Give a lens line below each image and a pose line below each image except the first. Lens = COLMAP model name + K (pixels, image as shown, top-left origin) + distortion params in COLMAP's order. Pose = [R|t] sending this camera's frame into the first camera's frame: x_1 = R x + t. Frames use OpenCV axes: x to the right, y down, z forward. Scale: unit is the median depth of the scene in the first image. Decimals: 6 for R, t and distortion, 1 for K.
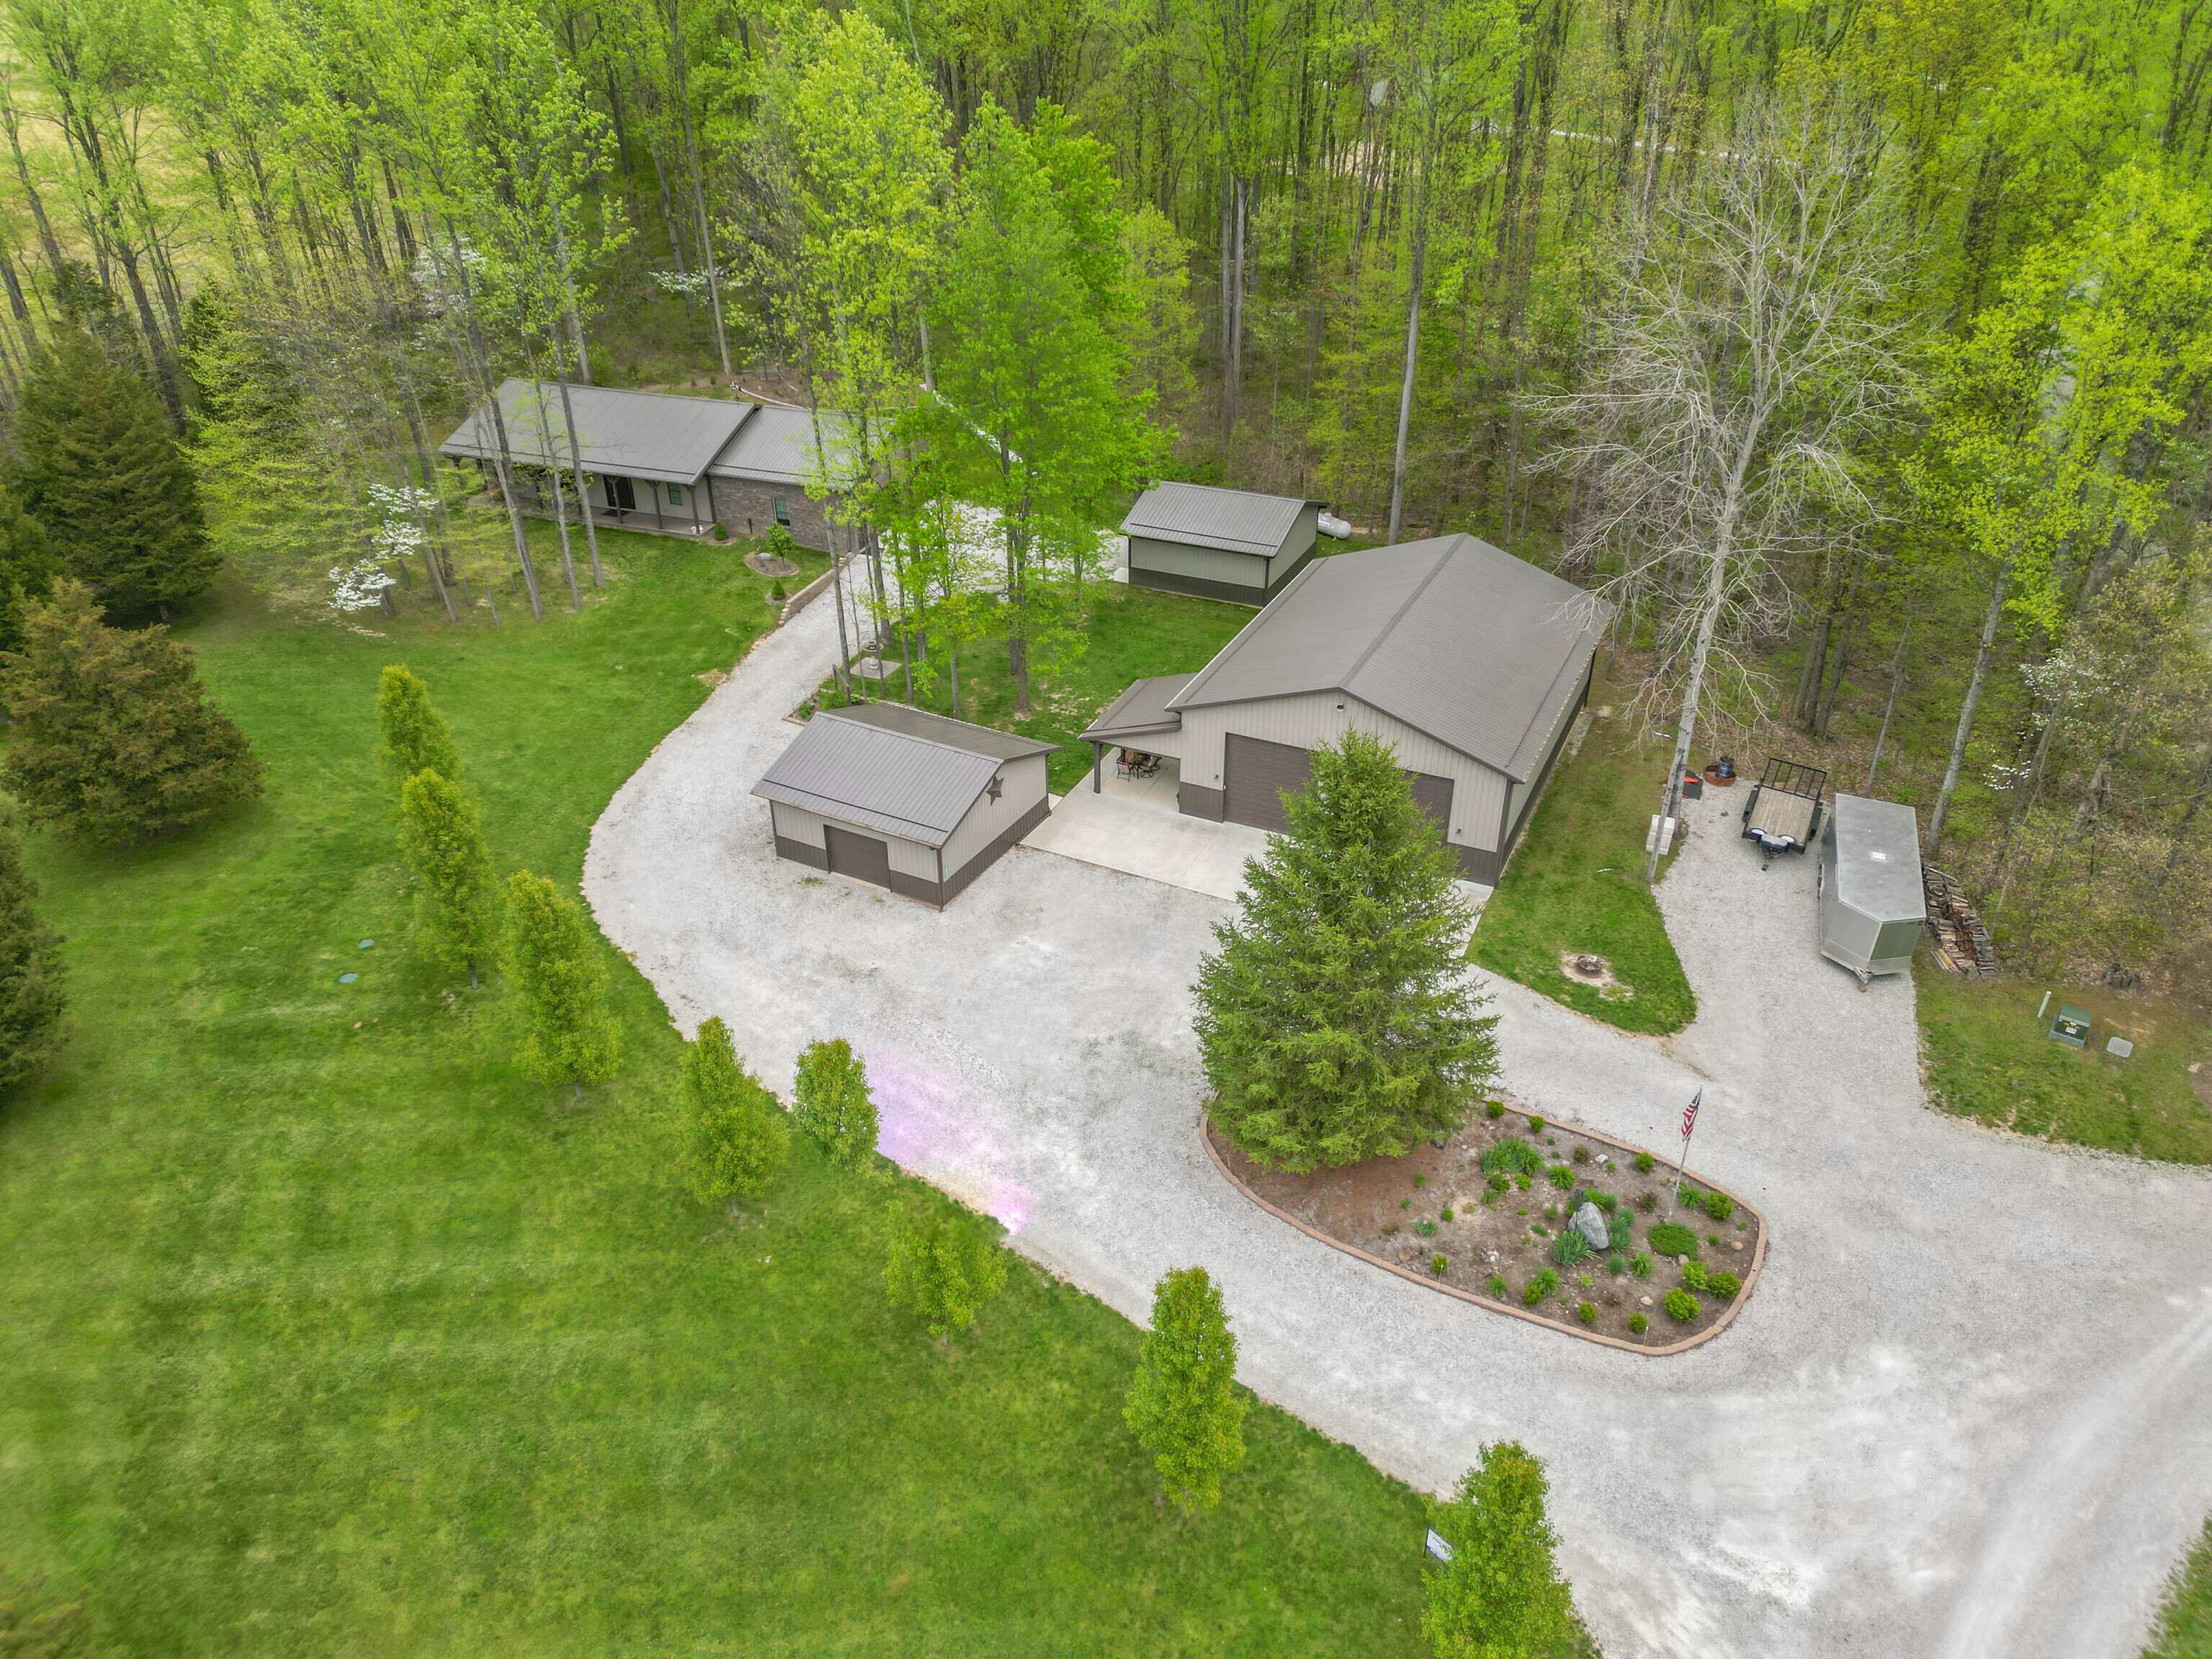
lens RADIAL K [[1514.6, 0, 1067.1], [0, 1514.6, 831.6], [0, 0, 1]] dist [0.007887, -0.027521]
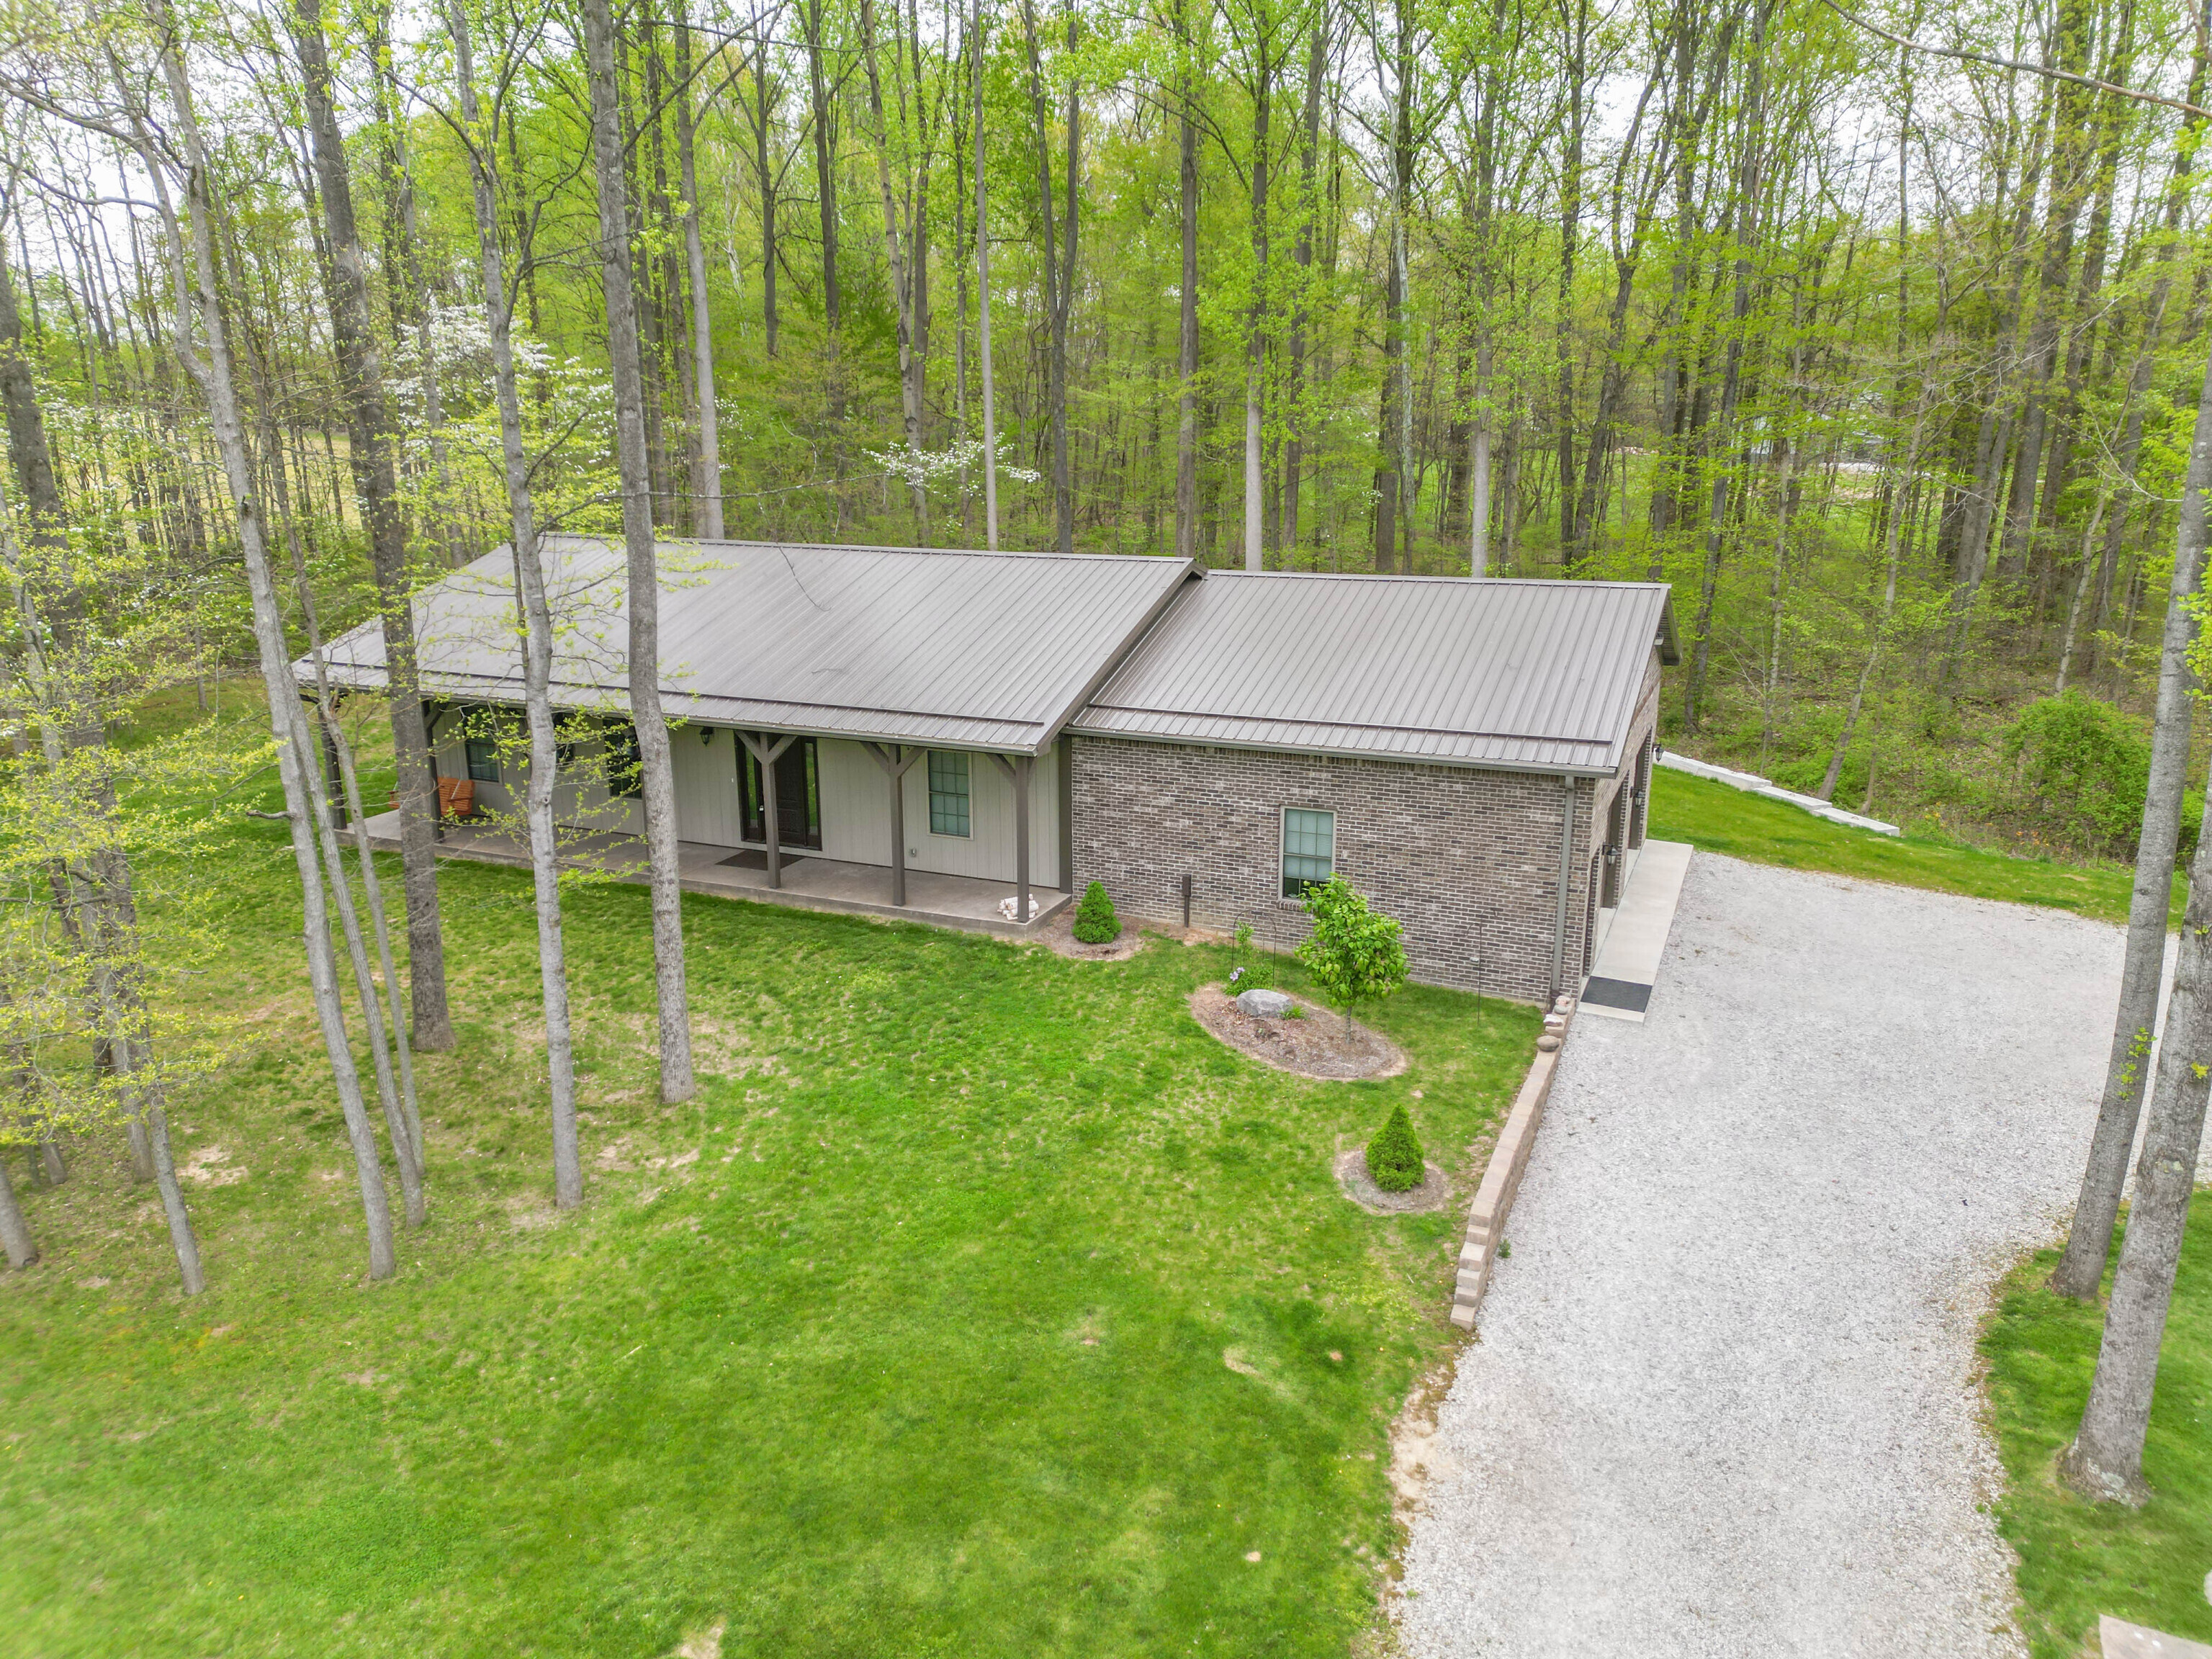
lens RADIAL K [[1514.6, 0, 1067.1], [0, 1514.6, 831.6], [0, 0, 1]] dist [0.007887, -0.027521]
pose [[0.996102, 0.010274, -0.087612, -0.209559], [-0.034210, 0.960454, -0.276328, -0.131417], [0.081308, 0.278248, 0.957062, 0.711518]]
